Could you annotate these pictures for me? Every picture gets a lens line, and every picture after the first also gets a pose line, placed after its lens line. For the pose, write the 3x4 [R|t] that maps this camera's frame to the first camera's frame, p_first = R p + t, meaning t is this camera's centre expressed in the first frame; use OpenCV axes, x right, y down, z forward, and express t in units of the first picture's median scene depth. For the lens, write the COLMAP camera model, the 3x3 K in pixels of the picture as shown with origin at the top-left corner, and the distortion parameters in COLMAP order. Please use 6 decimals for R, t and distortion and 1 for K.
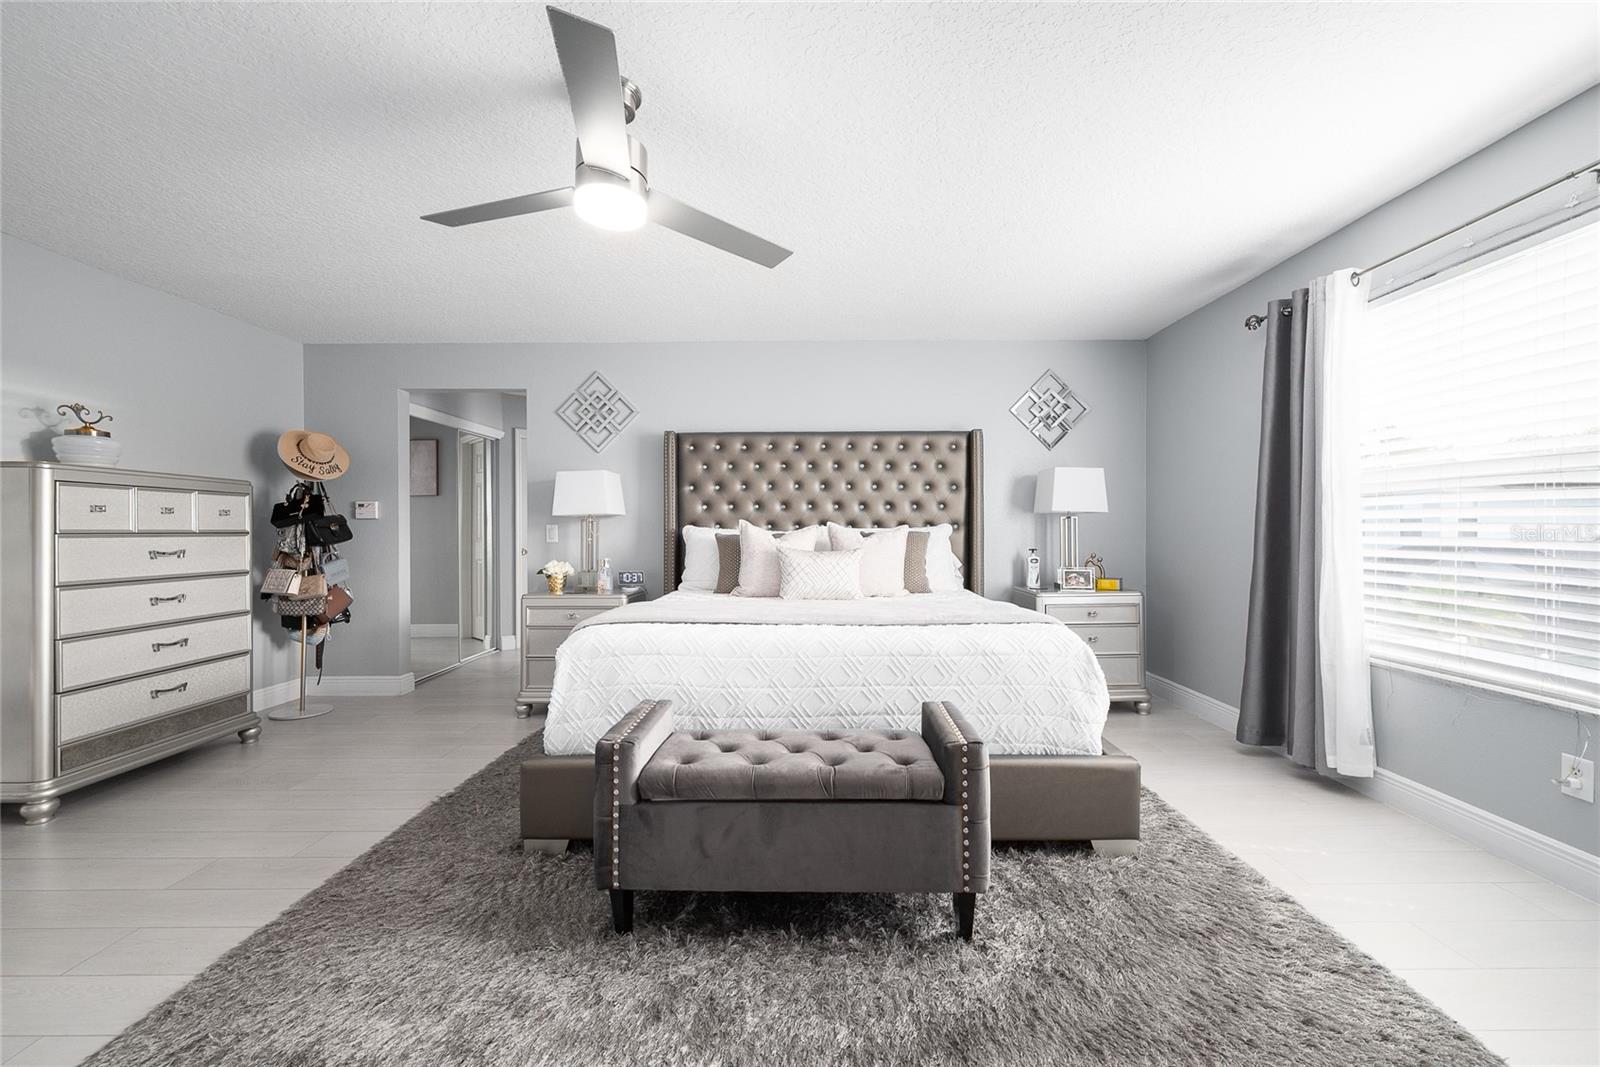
lens RADIAL K [[642.7, 0, 811.5], [0, 642.7, 533.1], [0, 0, 1]] dist [-0.001583, -0.000105]
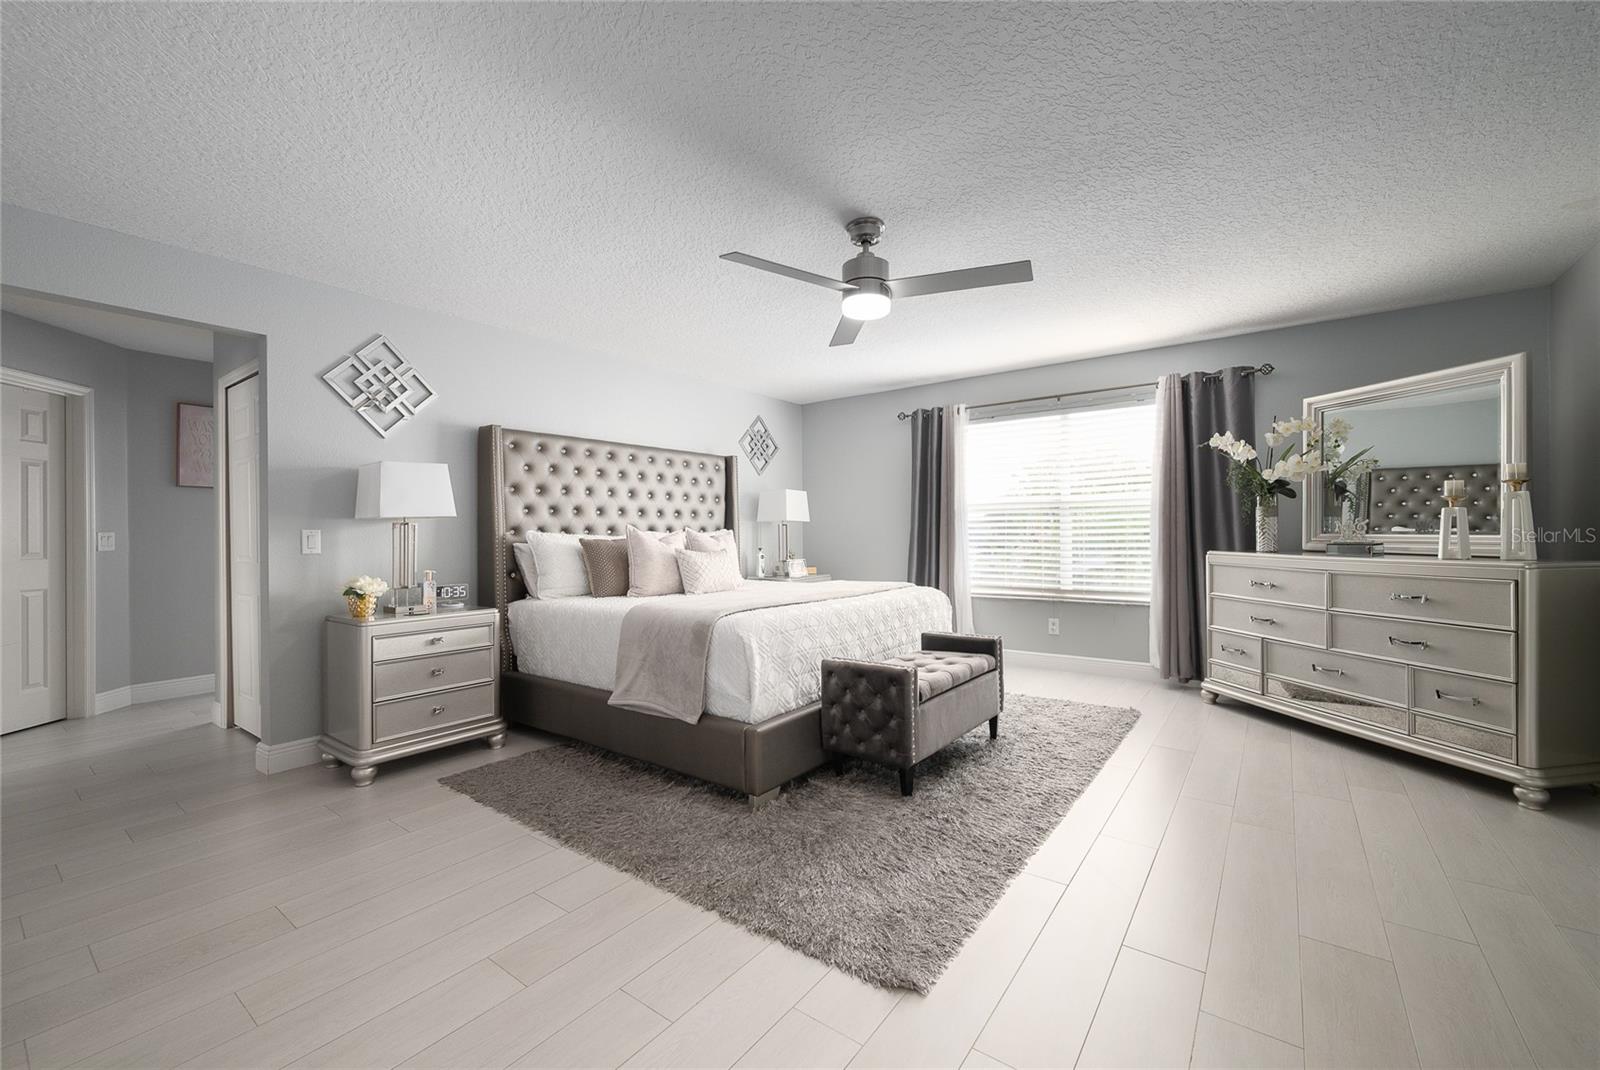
lens RADIAL K [[642.7, 0, 811.5], [0, 642.7, 534.6], [0, 0, 1]] dist [-0.001583, -0.000105]
pose [[0.589835, -0.005059, 0.807508, -0.678464], [0.011726, 0.999929, -0.002300, 0.000887], [-0.807439, 0.010825, 0.589852, 0.115215]]
